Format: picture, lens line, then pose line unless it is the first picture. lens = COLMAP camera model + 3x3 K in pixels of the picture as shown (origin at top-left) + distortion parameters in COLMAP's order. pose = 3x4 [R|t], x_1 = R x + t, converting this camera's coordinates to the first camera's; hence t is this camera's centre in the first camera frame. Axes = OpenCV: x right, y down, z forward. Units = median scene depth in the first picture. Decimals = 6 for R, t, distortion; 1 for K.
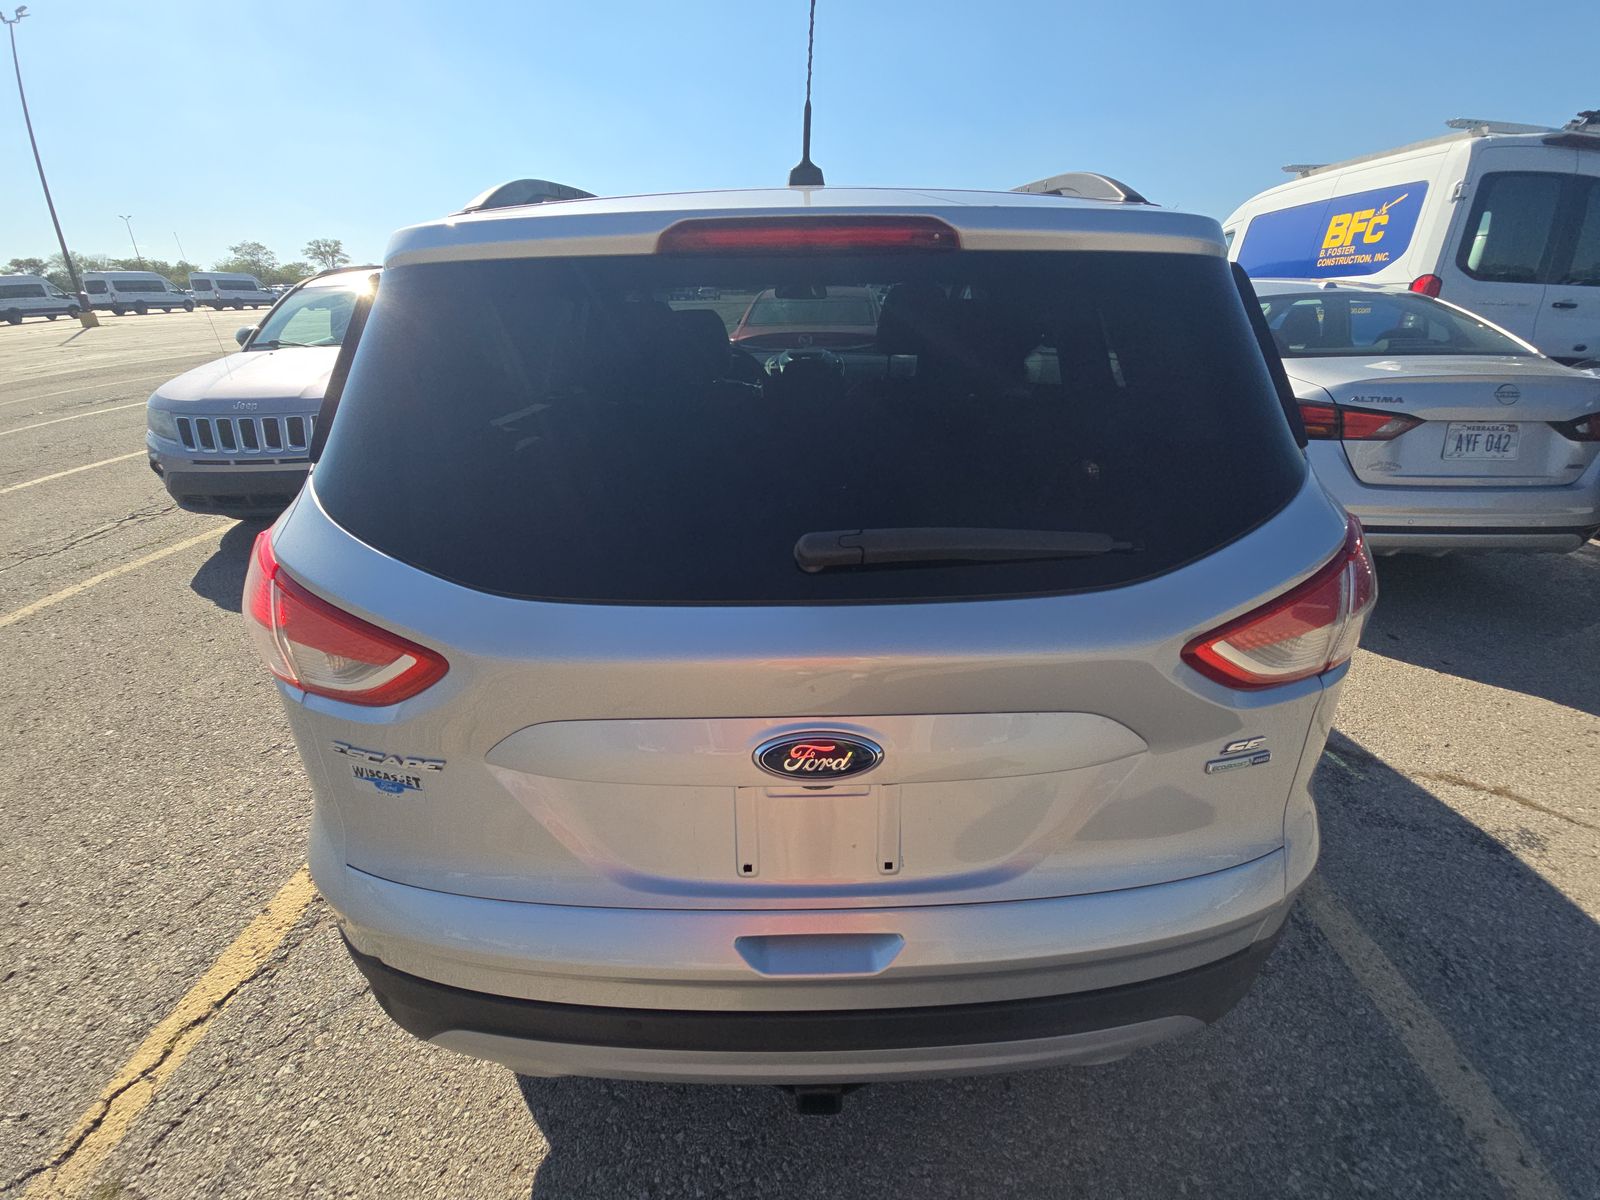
lens RADIAL K [[642.6, 0, 802.9], [0, 642.6, 593.4], [0, 0, 1]] dist [0.022777, -0.019597]
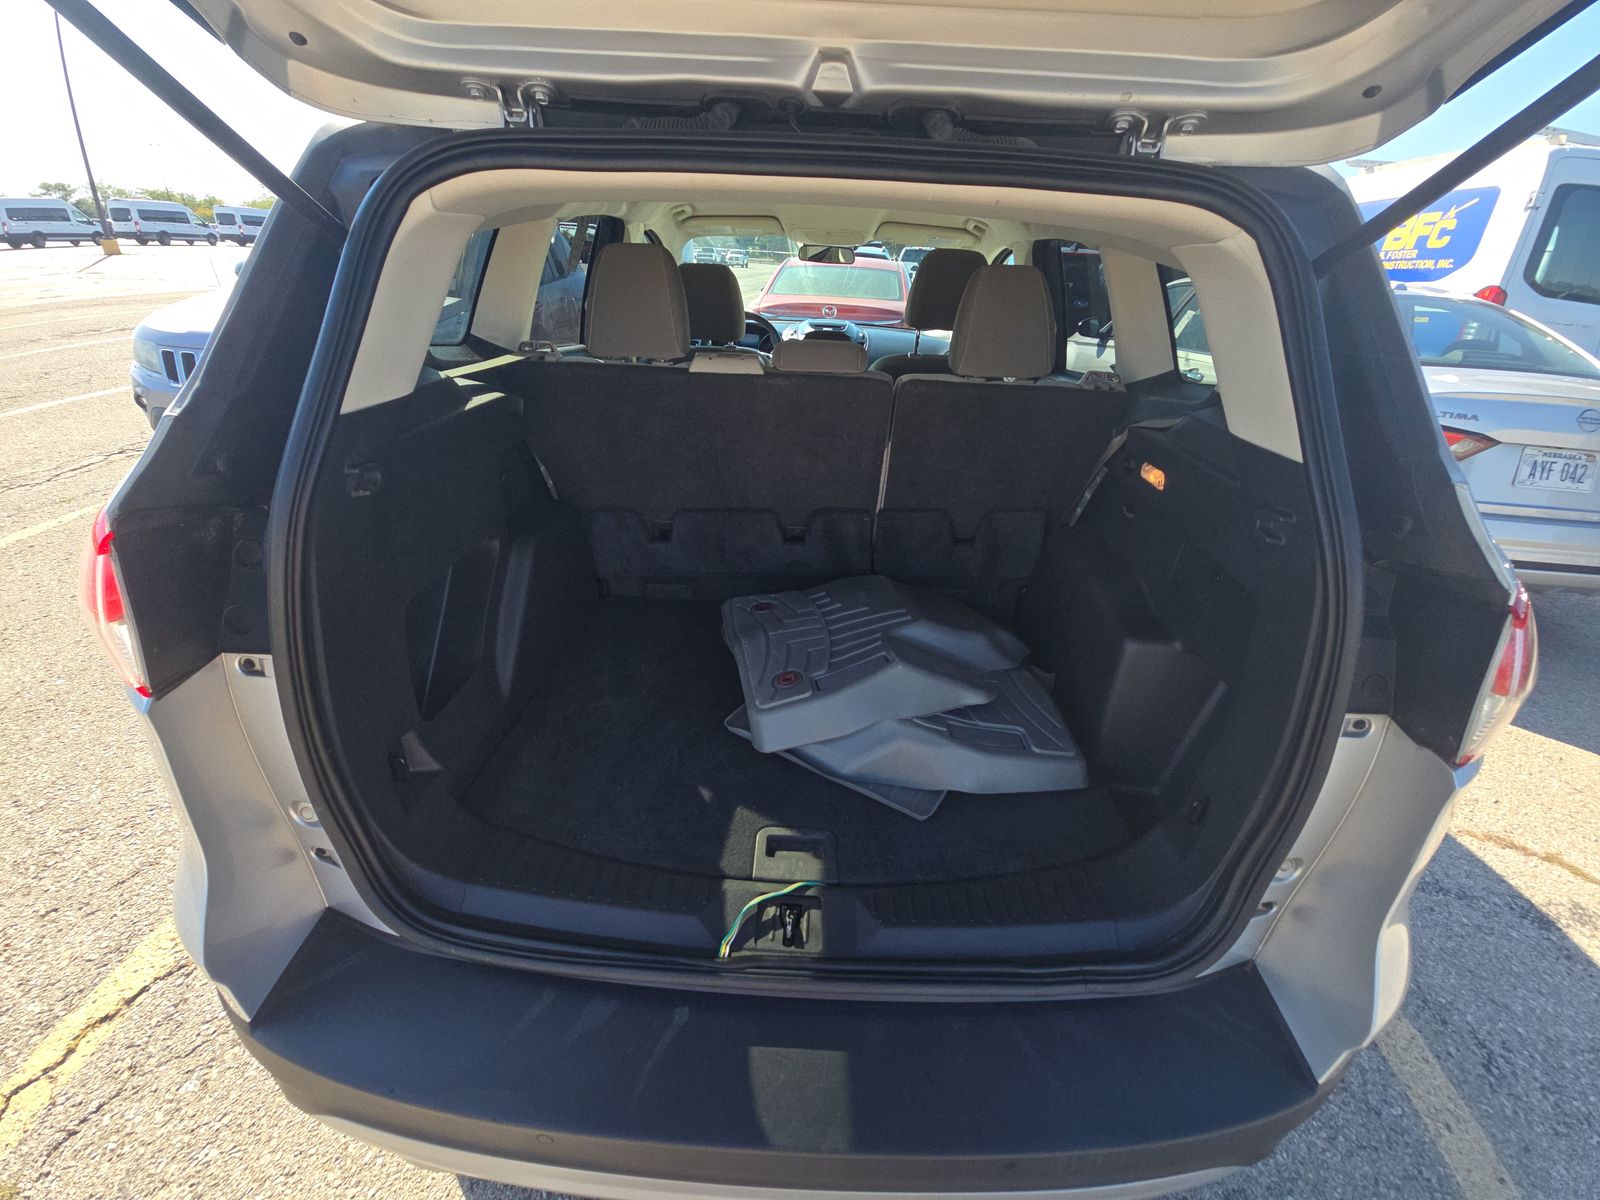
lens RADIAL K [[642.6, 0, 802.9], [0, 642.6, 593.4], [0, 0, 1]] dist [0.022777, -0.019597]
pose [[0.997538, 0.069455, -0.009684, 0.009199], [-0.069084, 0.997015, 0.034485, -0.029329], [0.012051, -0.033731, 0.999358, 0.117573]]
